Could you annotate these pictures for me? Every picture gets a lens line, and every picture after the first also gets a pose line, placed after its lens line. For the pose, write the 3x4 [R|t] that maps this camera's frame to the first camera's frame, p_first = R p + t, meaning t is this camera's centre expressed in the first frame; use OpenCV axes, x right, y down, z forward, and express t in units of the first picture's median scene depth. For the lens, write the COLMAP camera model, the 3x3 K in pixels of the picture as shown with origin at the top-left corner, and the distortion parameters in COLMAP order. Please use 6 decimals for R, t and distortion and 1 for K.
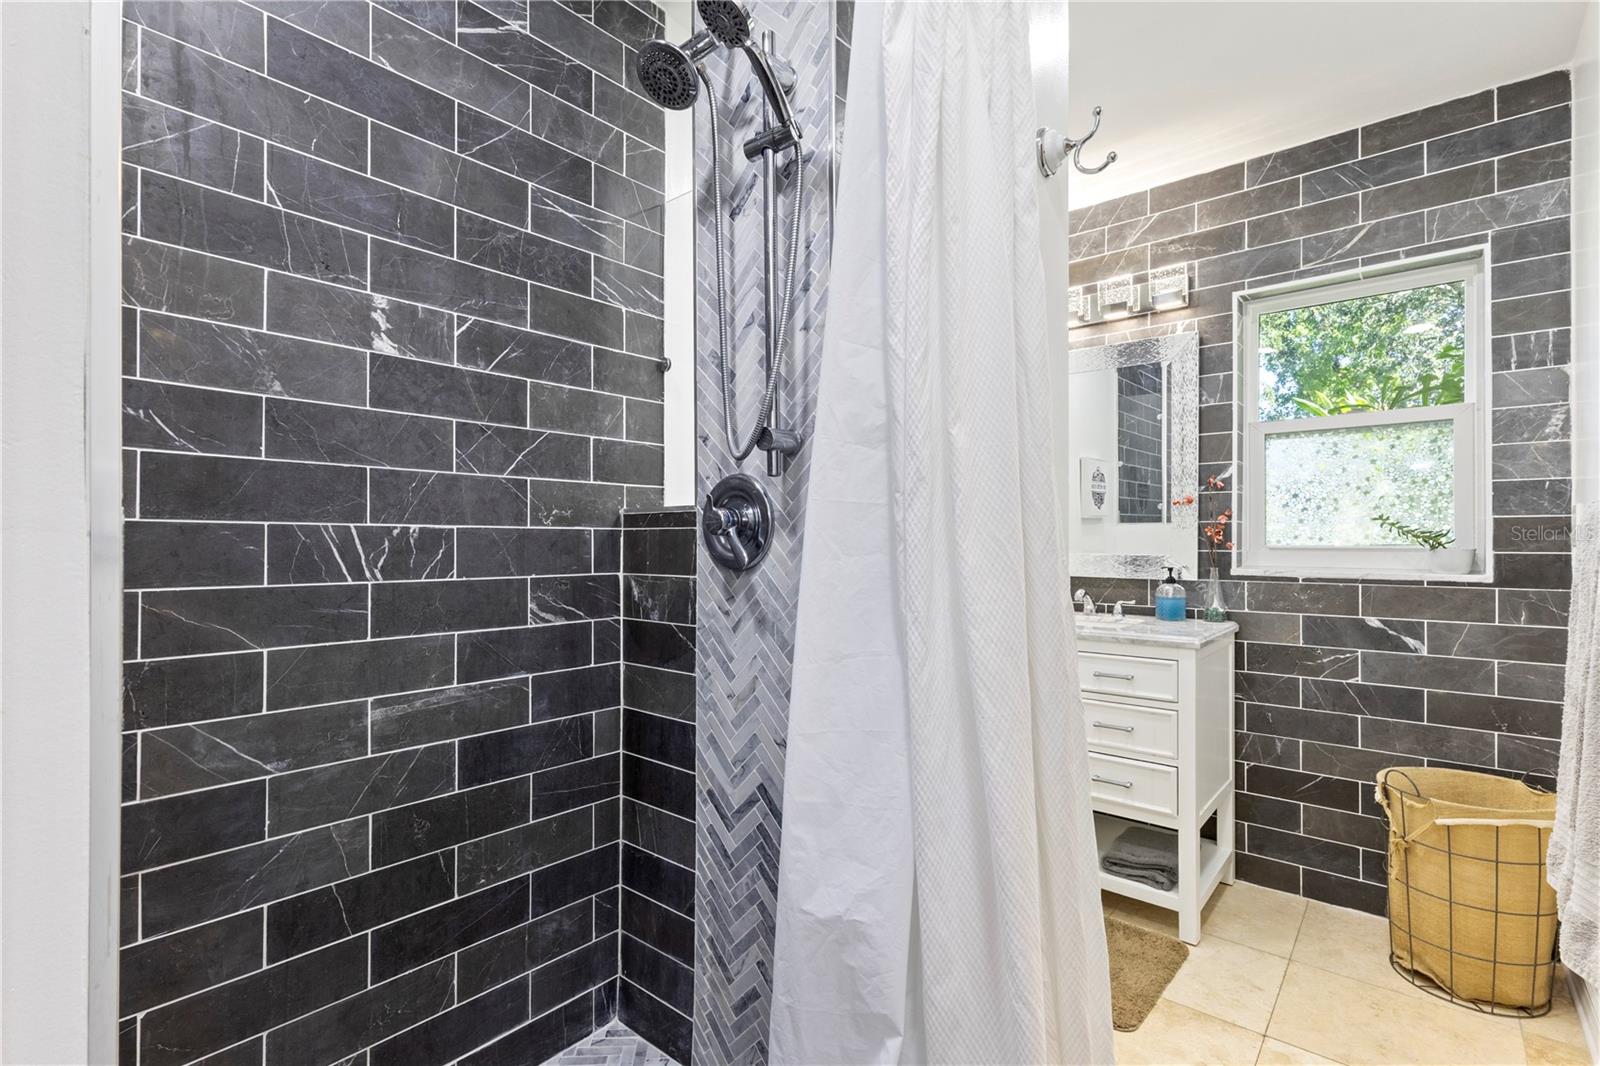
lens RADIAL K [[748.8, 0, 794.3], [0, 748.8, 532.4], [0, 0, 1]] dist [0.004280, -0.001613]
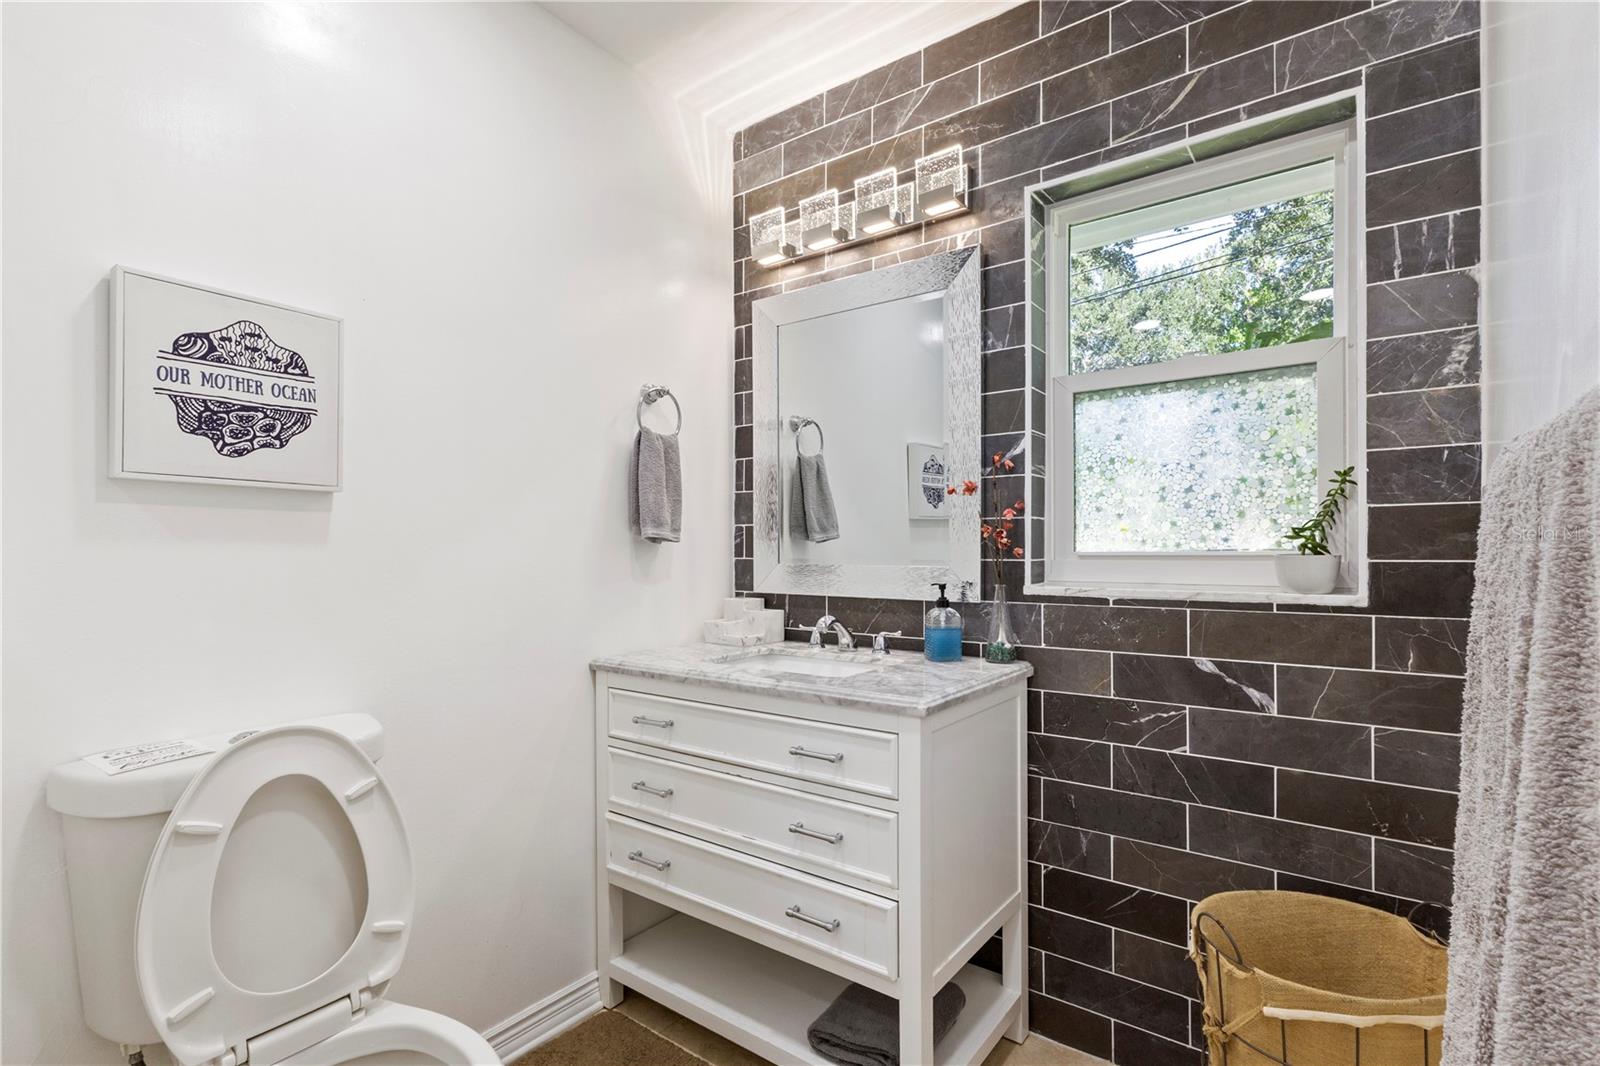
lens RADIAL K [[748.8, 0, 805.5], [0, 748.8, 545.1], [0, 0, 1]] dist [0.004280, -0.001613]
pose [[0.998220, -0.003821, 0.059516, 0.372151], [0.003560, 0.999984, 0.004477, 0.007899], [-0.059532, -0.004257, 0.998217, 0.348726]]
